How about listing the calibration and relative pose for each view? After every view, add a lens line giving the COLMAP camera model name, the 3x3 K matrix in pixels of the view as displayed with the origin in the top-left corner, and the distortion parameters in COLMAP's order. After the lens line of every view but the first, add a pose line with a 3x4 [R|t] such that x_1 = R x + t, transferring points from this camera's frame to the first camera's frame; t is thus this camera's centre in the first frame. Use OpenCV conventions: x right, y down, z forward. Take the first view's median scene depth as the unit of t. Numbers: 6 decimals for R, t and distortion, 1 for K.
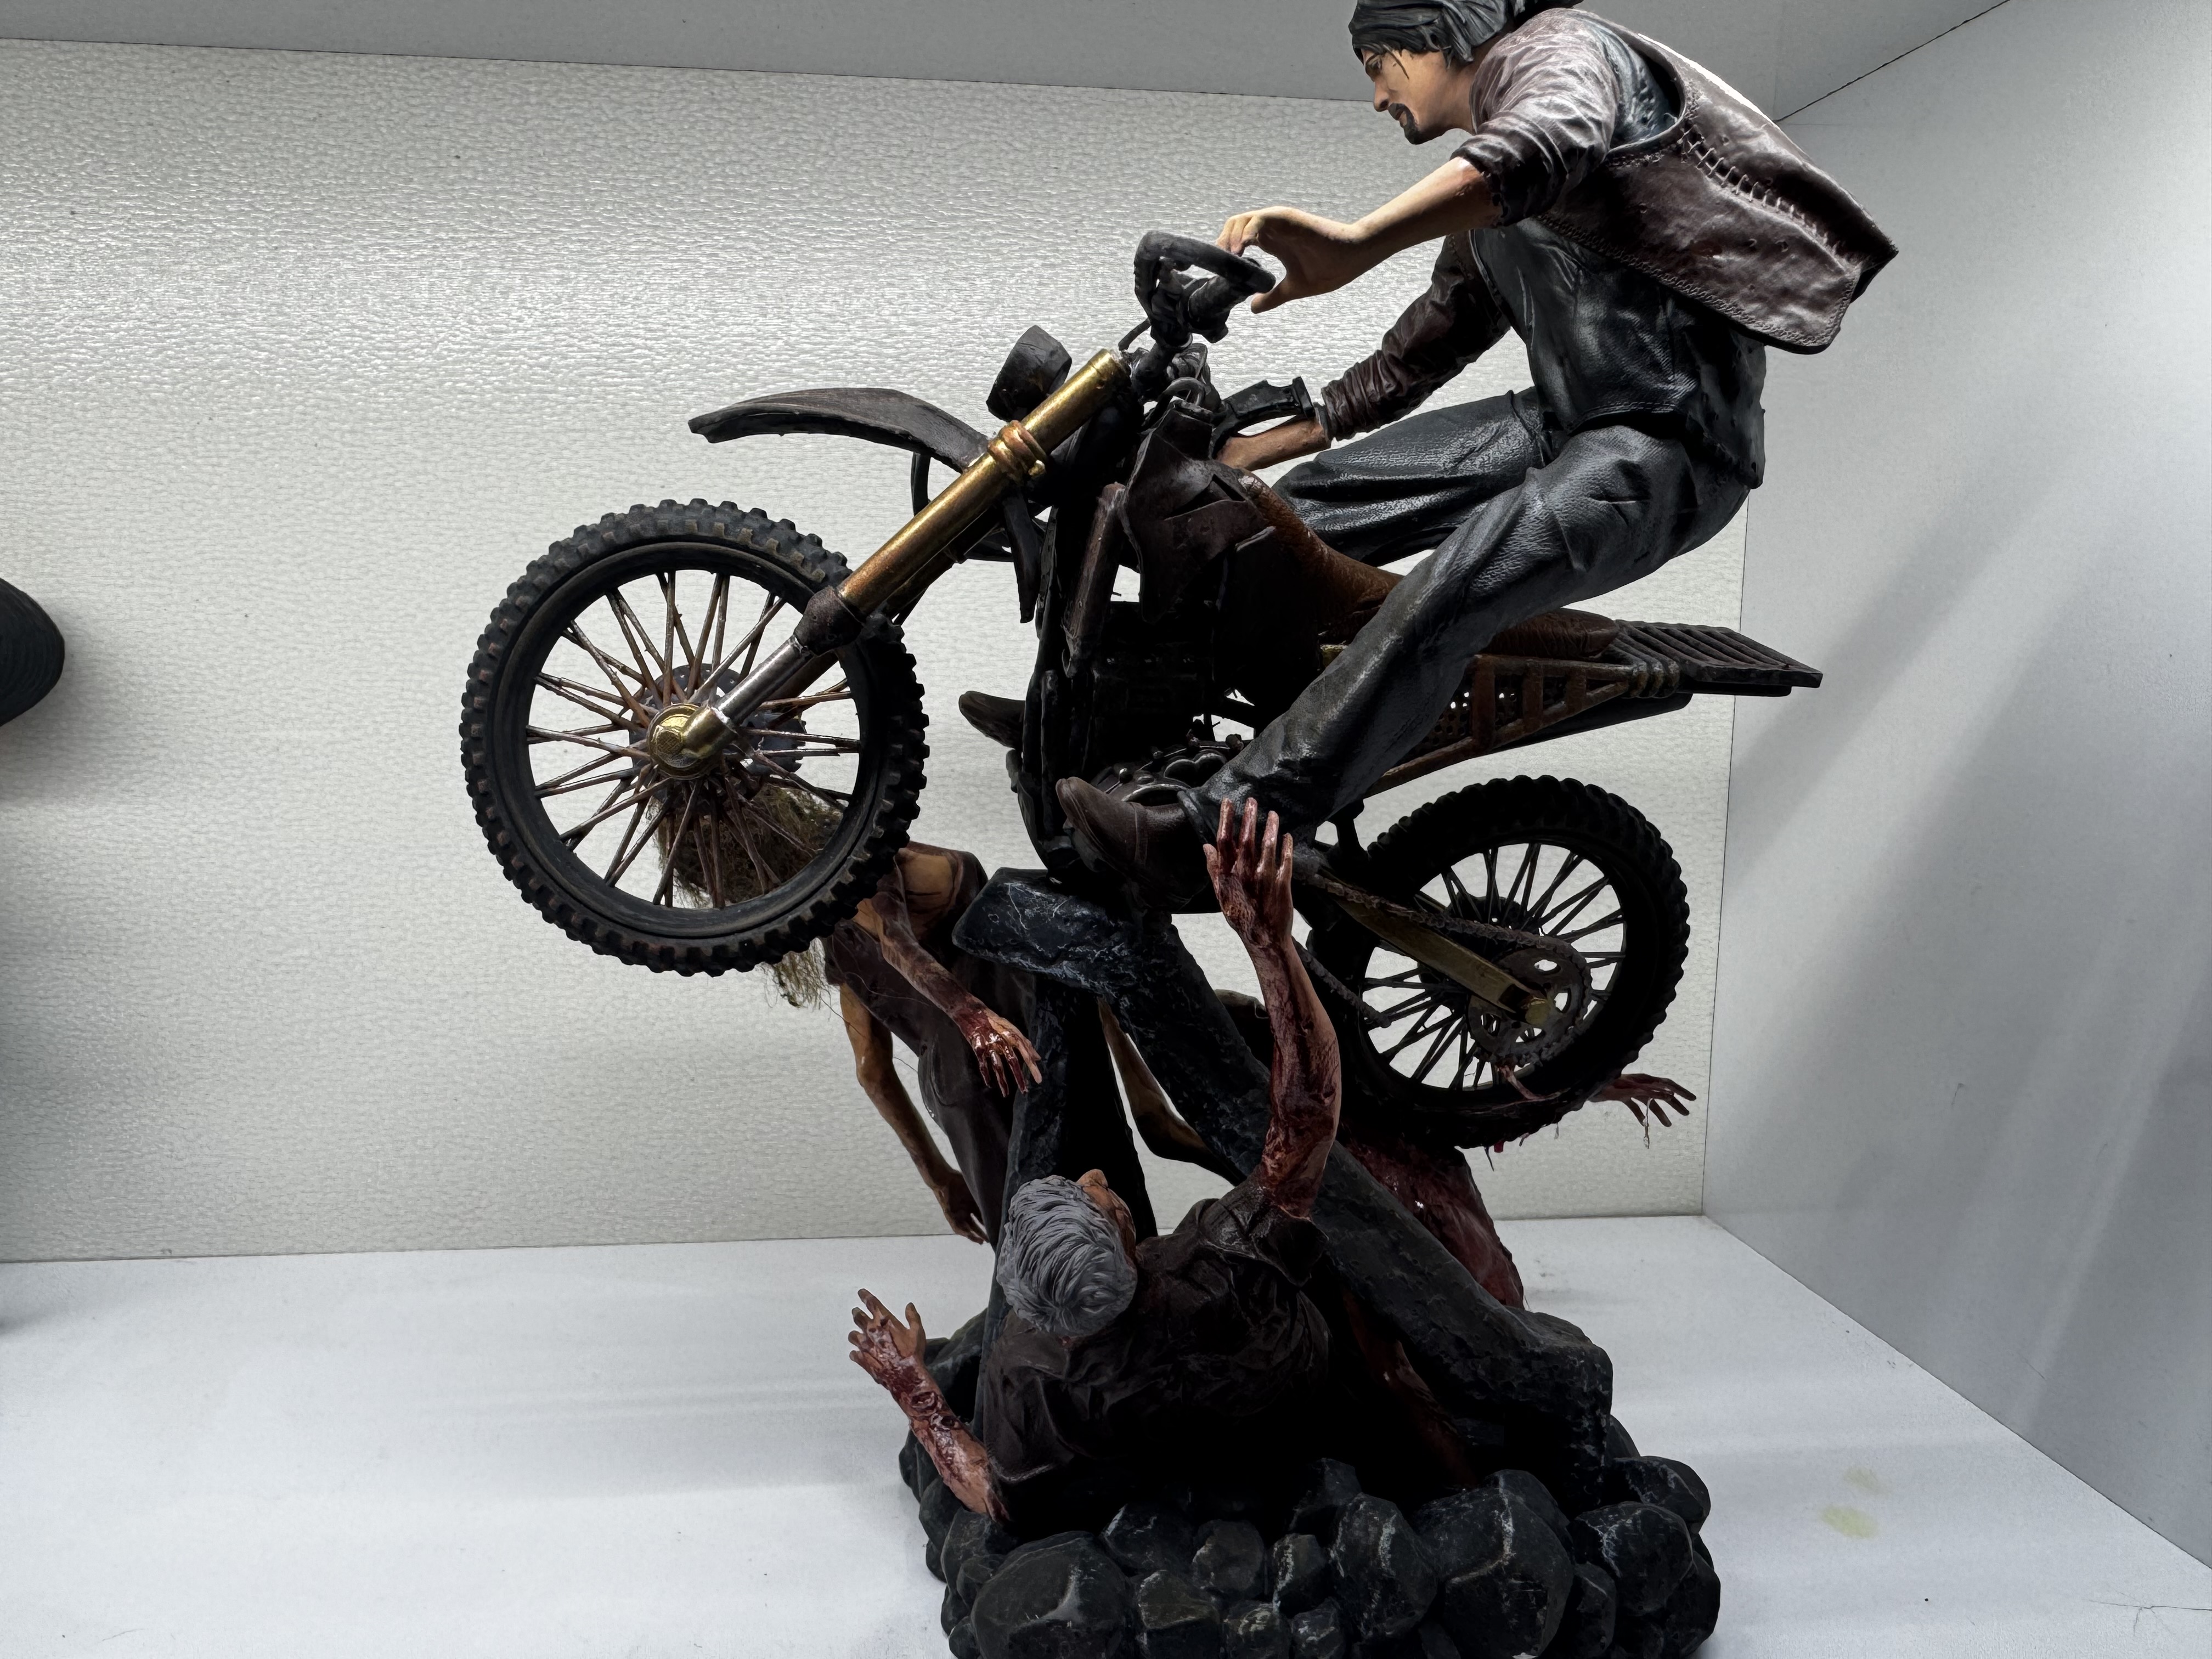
lens RADIAL K [[1605.7, 0, 993.5], [0, 1605.7, 830.2], [0, 0, 1]] dist [-0.005819, 0.000623]
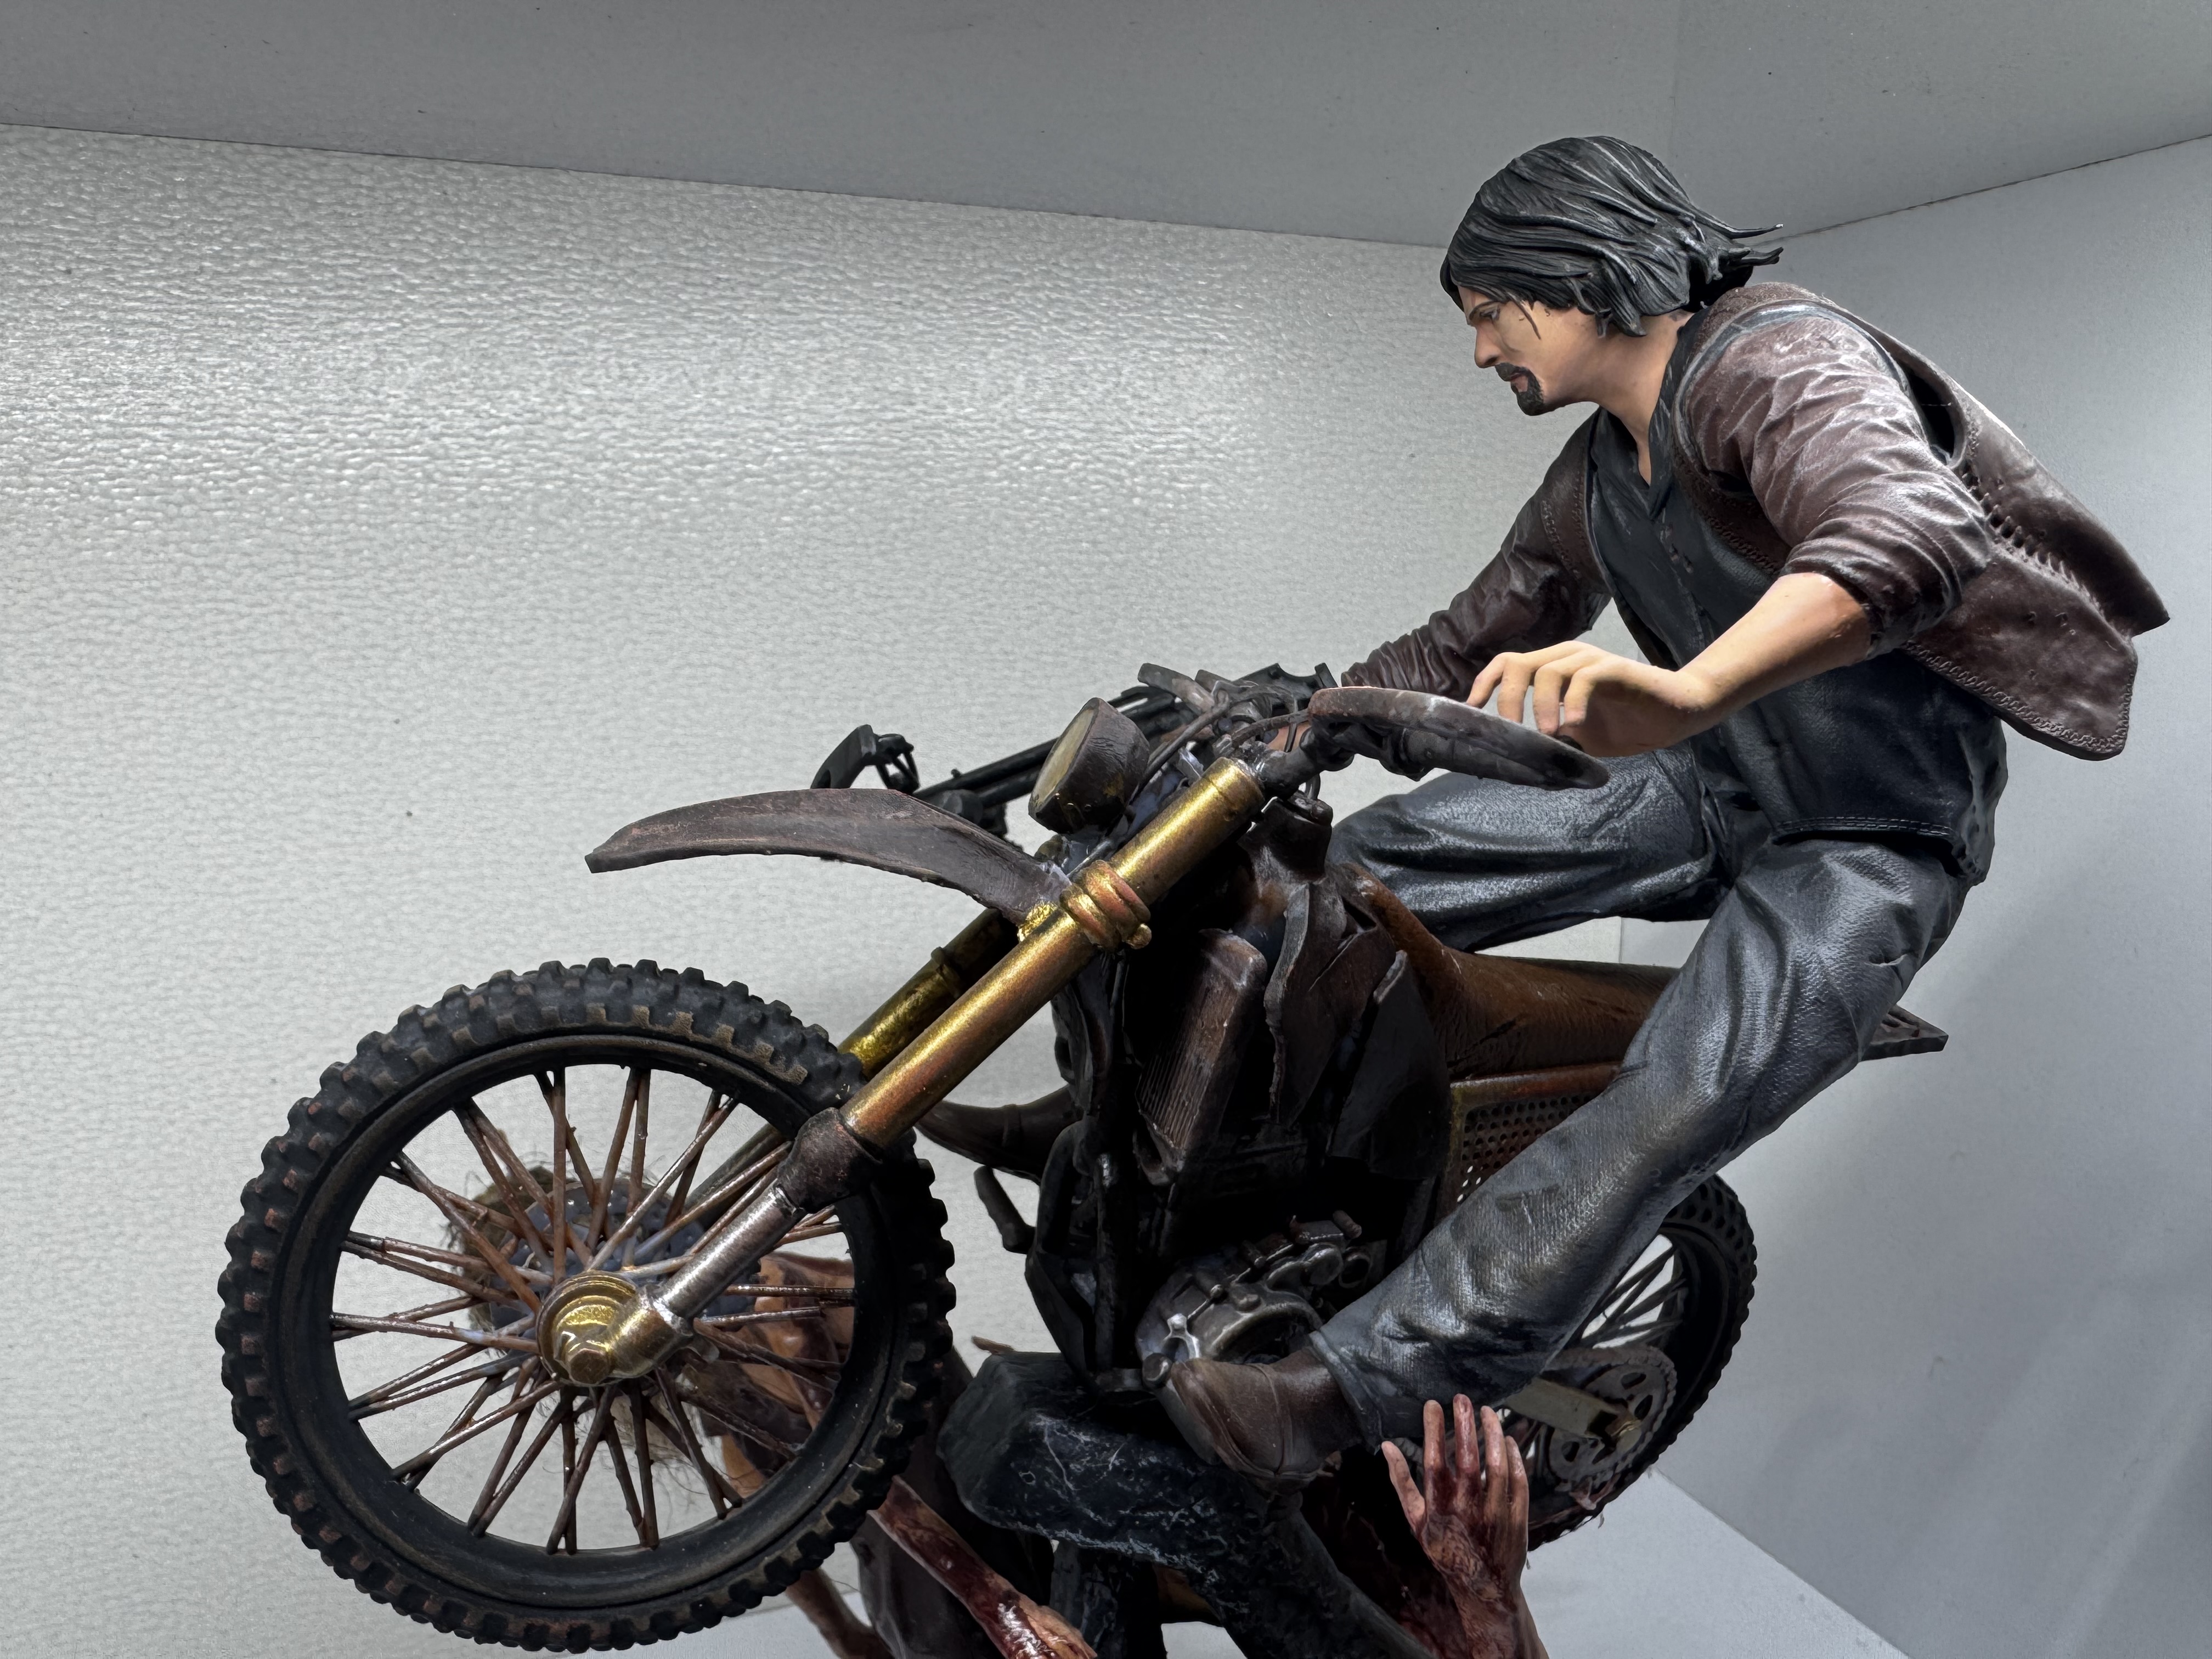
lens RADIAL K [[1605.7, 0, 1005.6], [0, 1605.7, 830.4], [0, 0, 1]] dist [-0.005819, 0.000623]
pose [[0.968671, -0.049228, 0.243421, -0.117462], [0.041391, 0.998450, 0.037207, -0.181265], [-0.244876, -0.025966, 0.969207, 0.212734]]
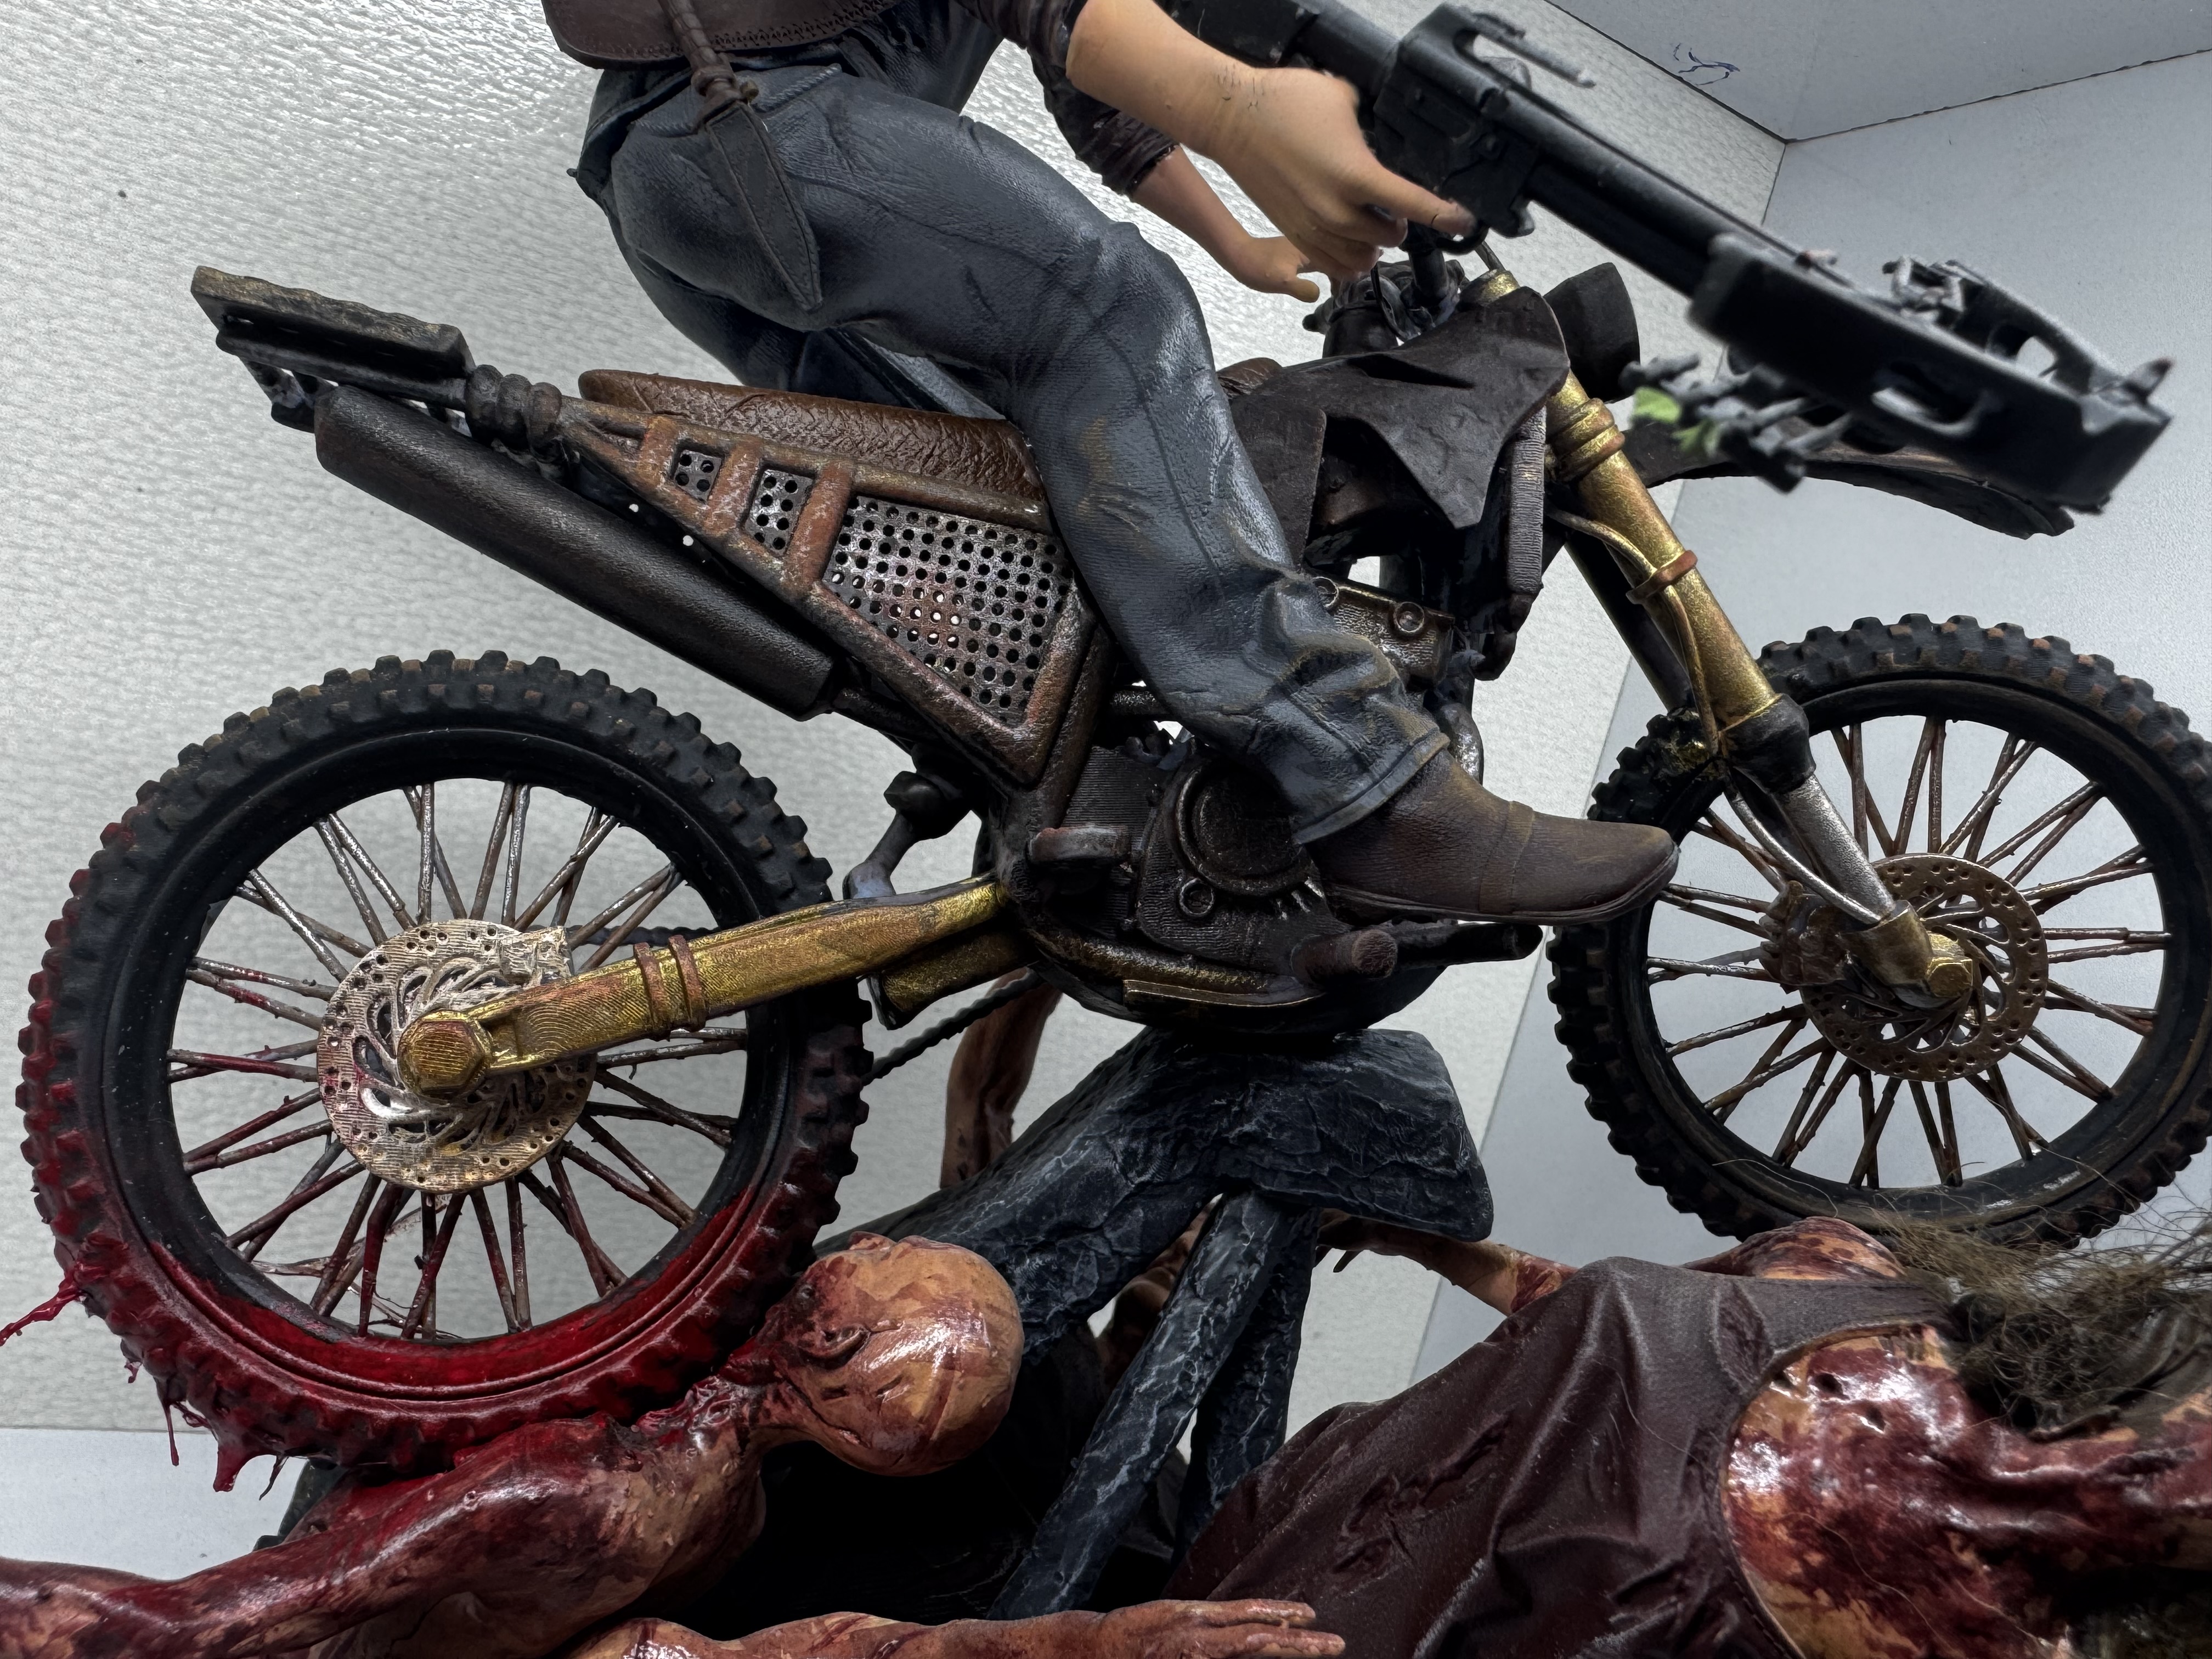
lens RADIAL K [[1605.7, 0, 1008.4], [0, 1605.7, 827.0], [0, 0, 1]] dist [-0.005819, 0.000623]
pose [[0.918478, 0.205322, 0.337996, -0.068601], [-0.209767, 0.977463, -0.023753, -0.012608], [-0.335255, -0.049083, 0.940848, 0.390274]]
